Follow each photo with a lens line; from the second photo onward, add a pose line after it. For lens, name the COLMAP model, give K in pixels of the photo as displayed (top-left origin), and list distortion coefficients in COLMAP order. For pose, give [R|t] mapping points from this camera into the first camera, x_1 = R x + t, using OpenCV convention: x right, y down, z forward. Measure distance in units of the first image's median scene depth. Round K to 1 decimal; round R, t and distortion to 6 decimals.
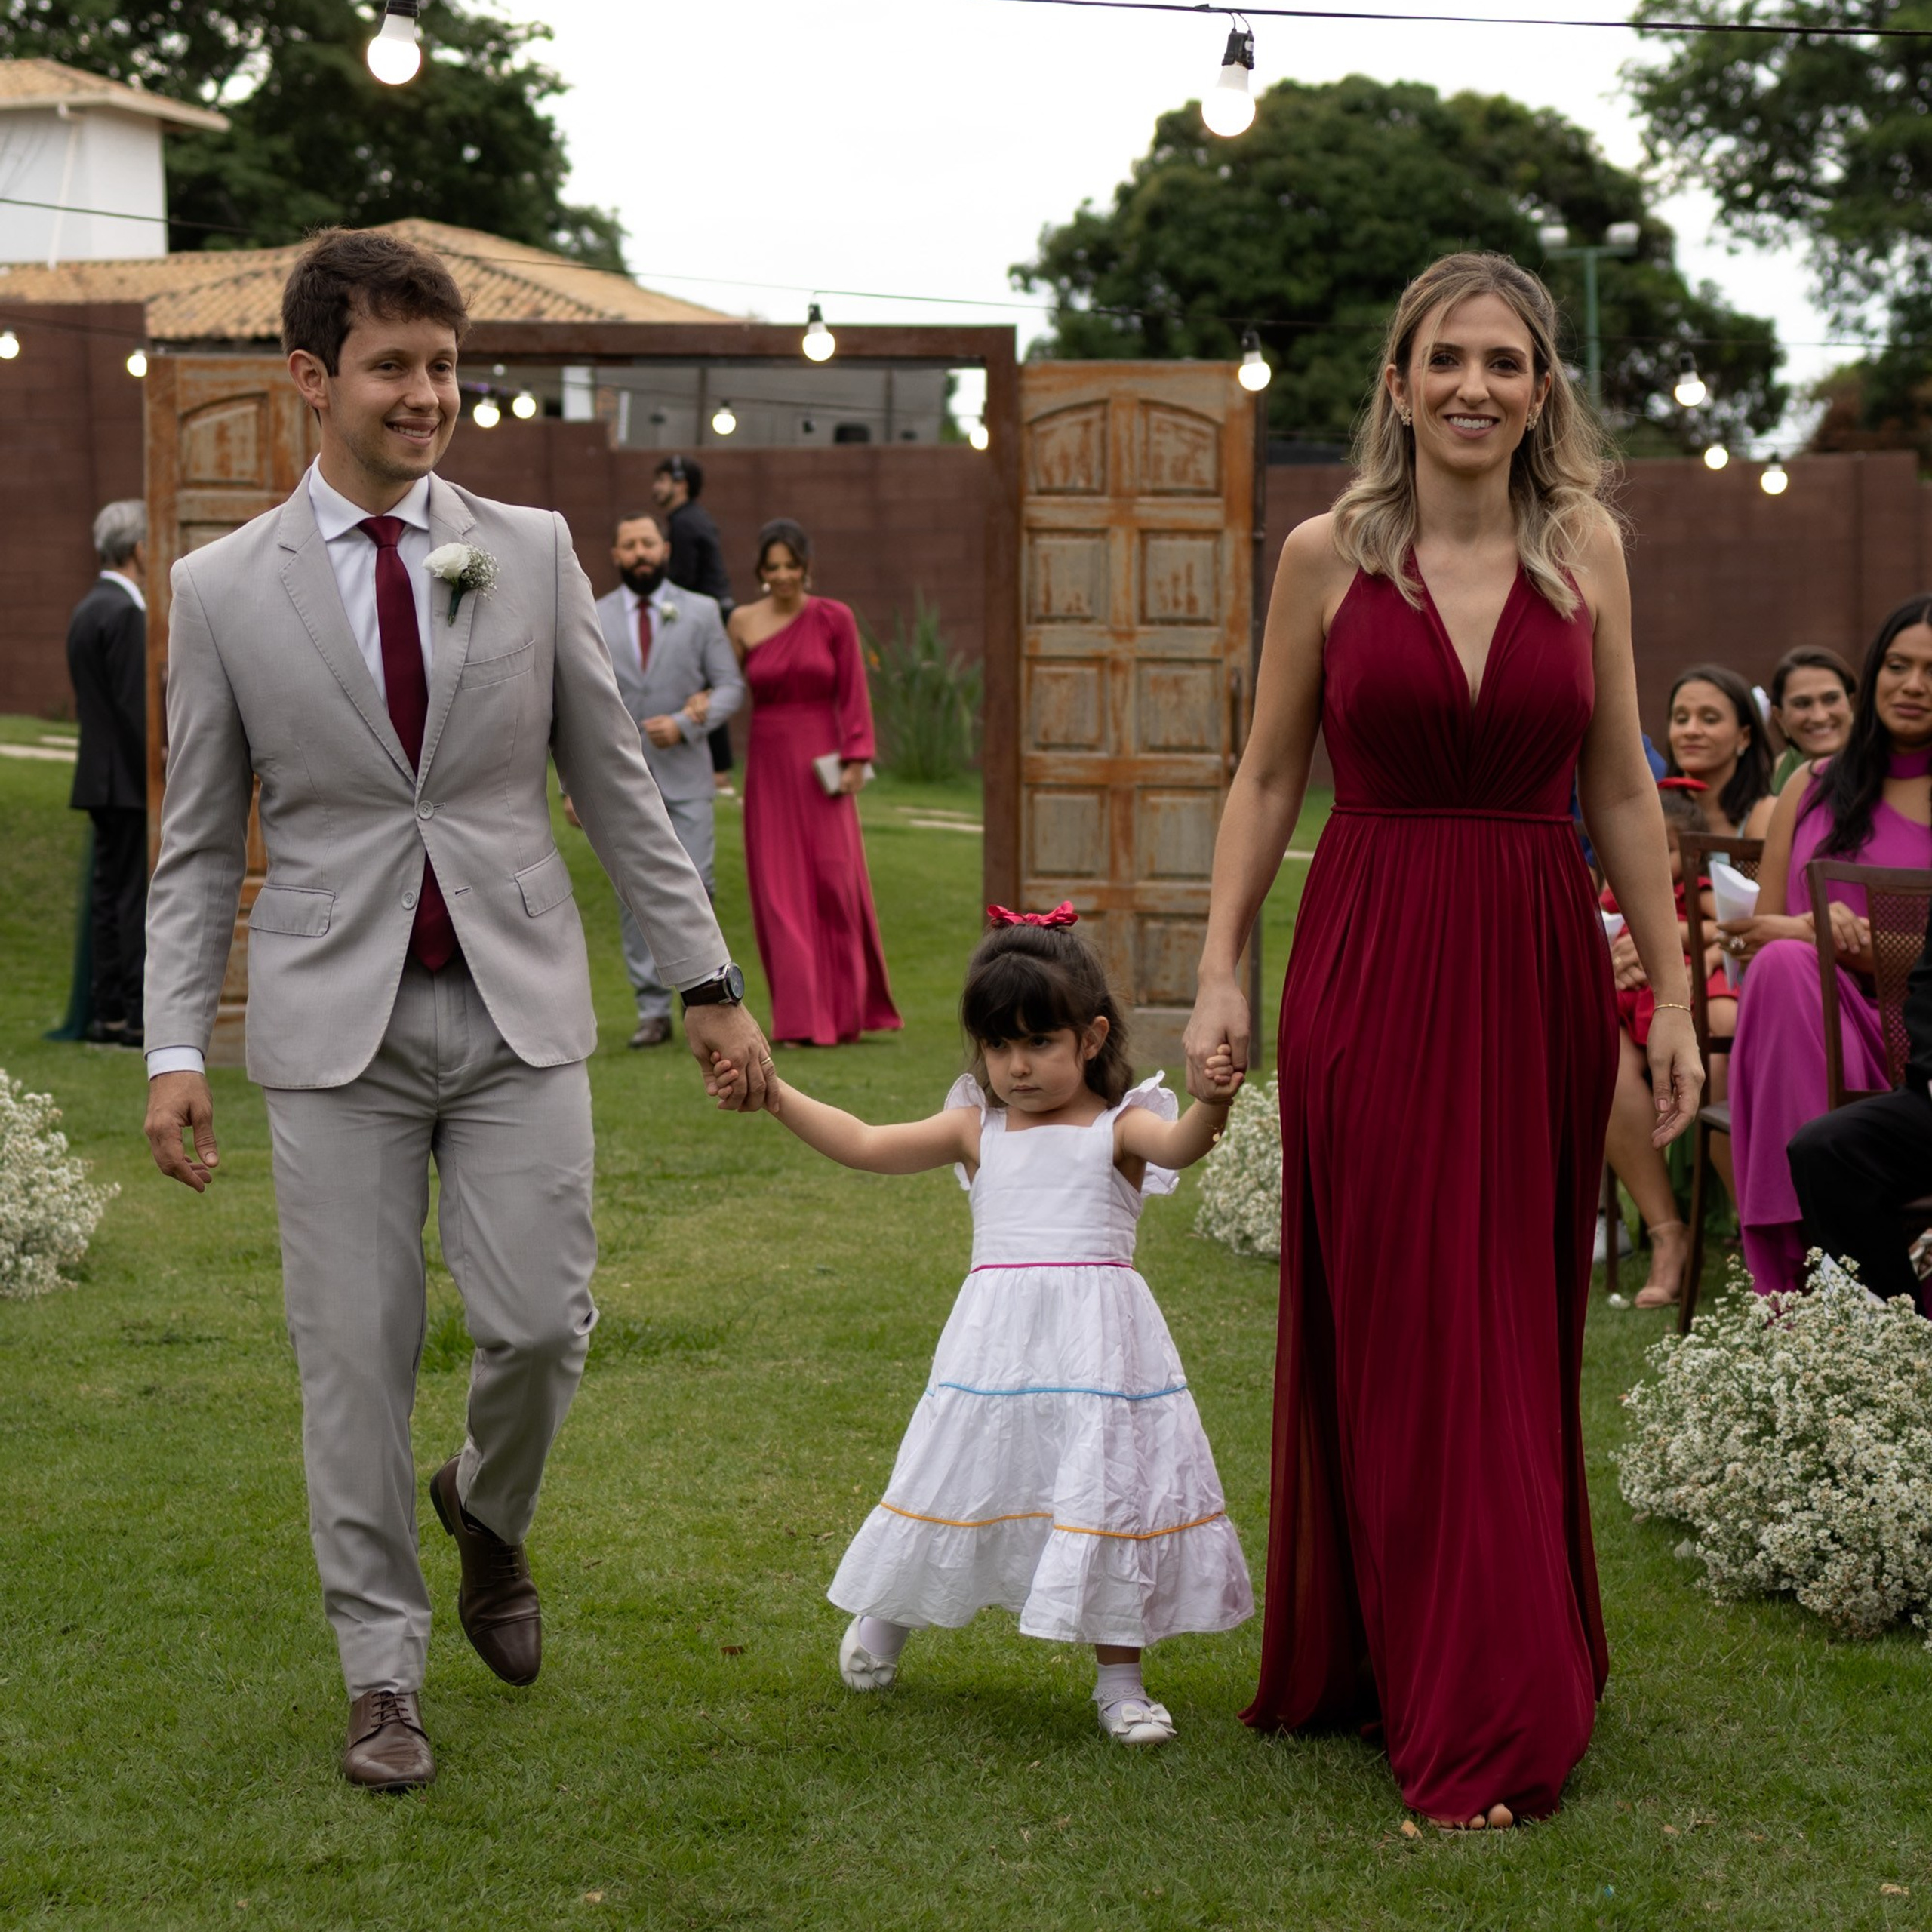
lens RADIAL K [[4949.9, 0, 998.2], [0, 4949.9, 973.6], [0, 0, 1]] dist [0.240942, -0.208392]
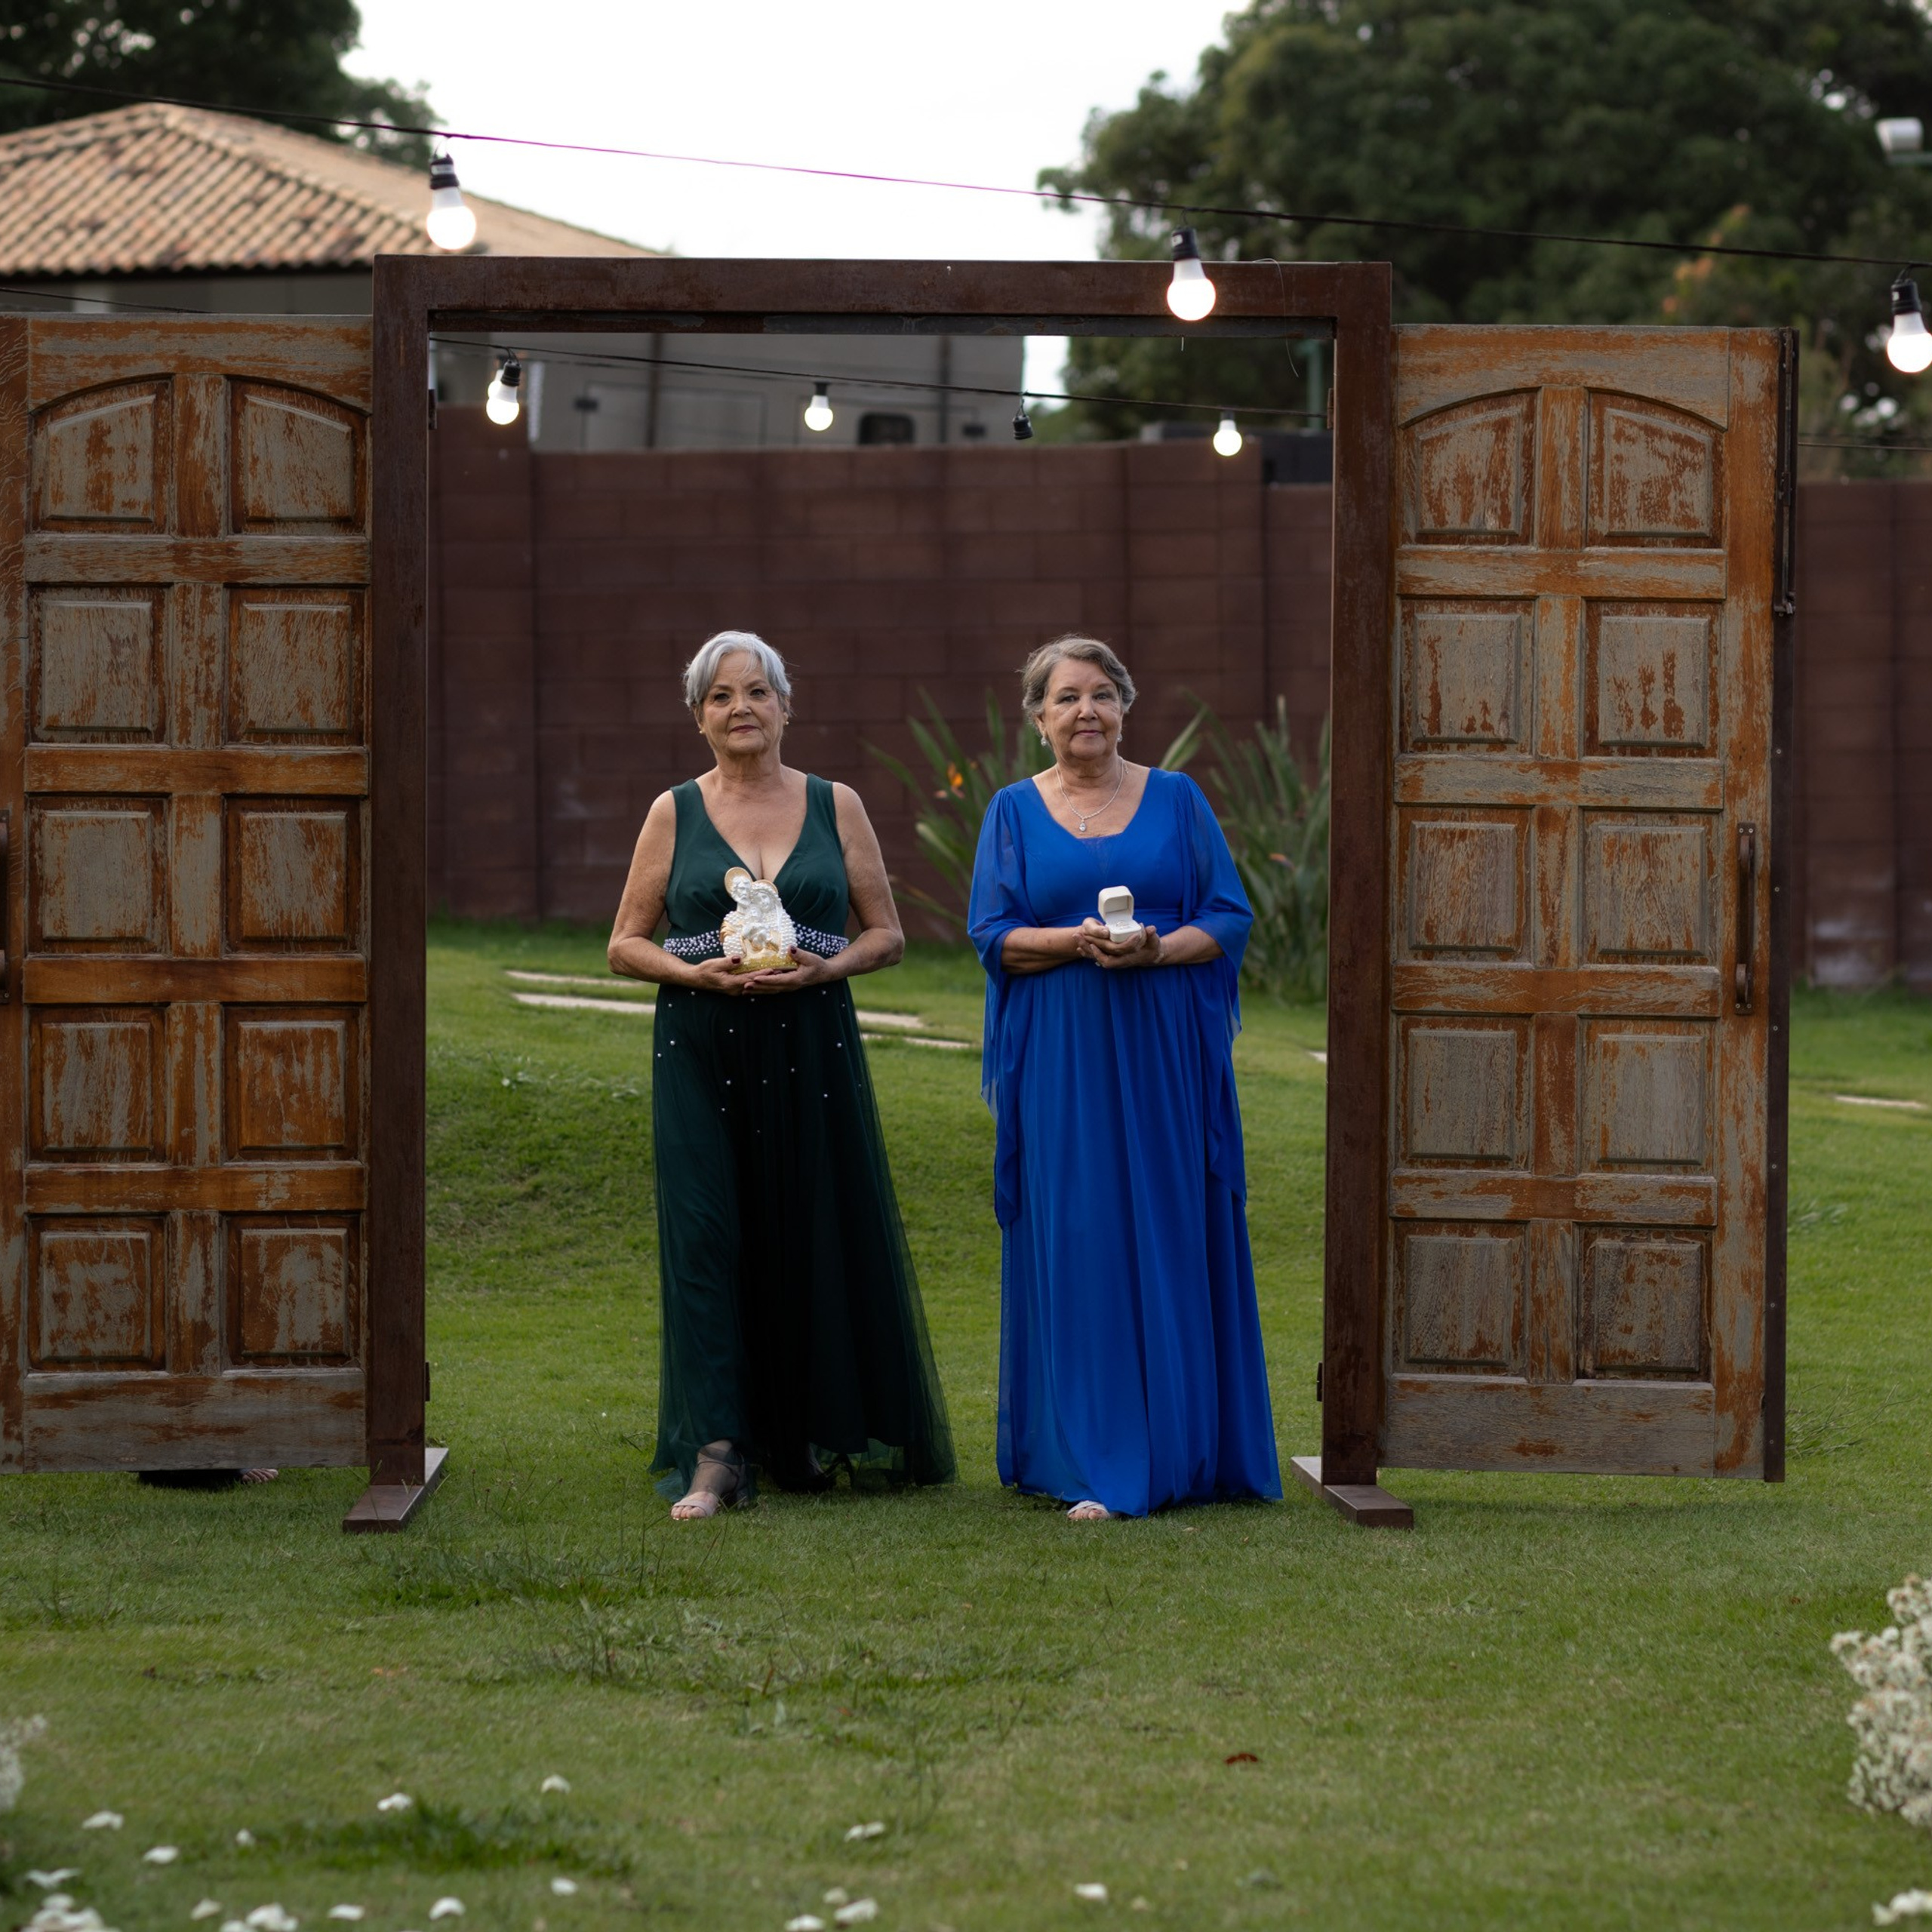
lens RADIAL K [[7308.6, 0, 966.0], [0, 7308.6, 966.0], [0, 0, 1]] dist [0.064794, 0.040823]
pose [[0.999923, 0.003578, 0.011878, -0.059151], [-0.003182, 0.999442, -0.033254, -0.013904], [-0.011990, 0.033214, 0.999376, 0.100233]]
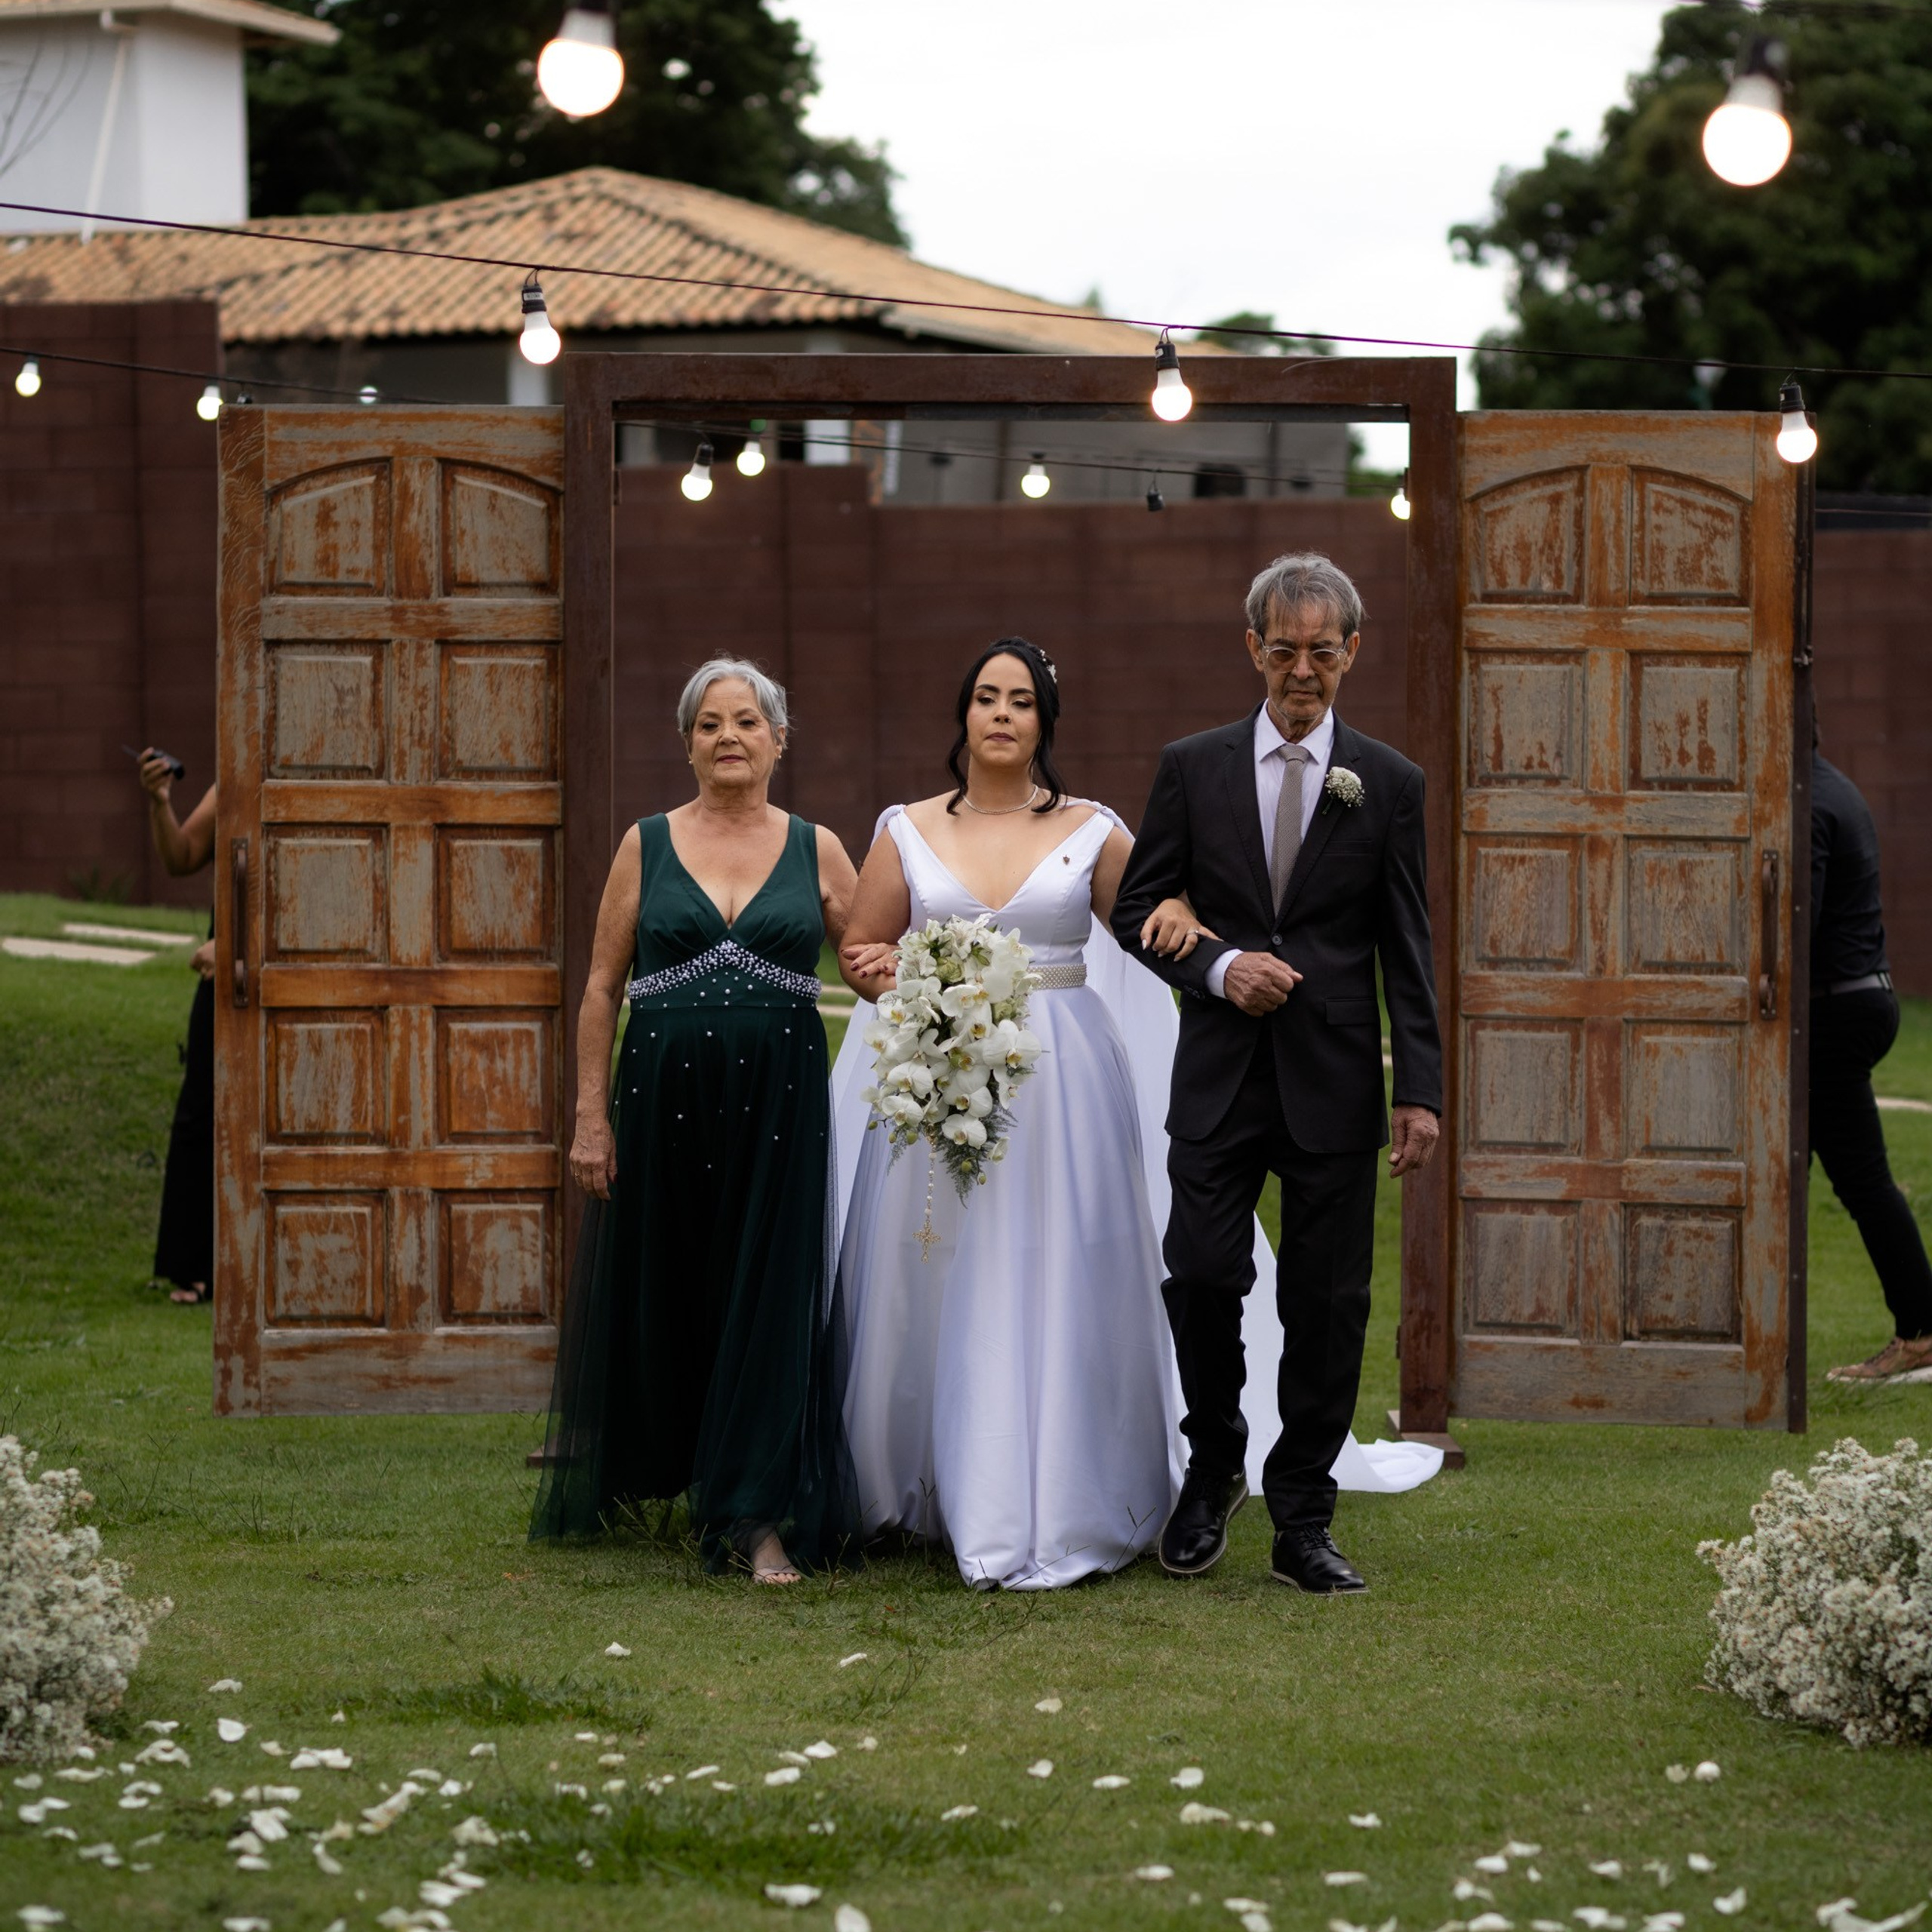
lens RADIAL K [[7237.8, 0, 1071.9], [0, 7237.8, 966.9], [0, 0, 1]] dist [0.091350, -1.462168]
pose [[0.998753, 0.004846, -0.049688, 0.000909], [-0.006652, 0.999321, -0.036241, -0.008159], [0.049478, 0.036527, 0.998107, -0.014047]]
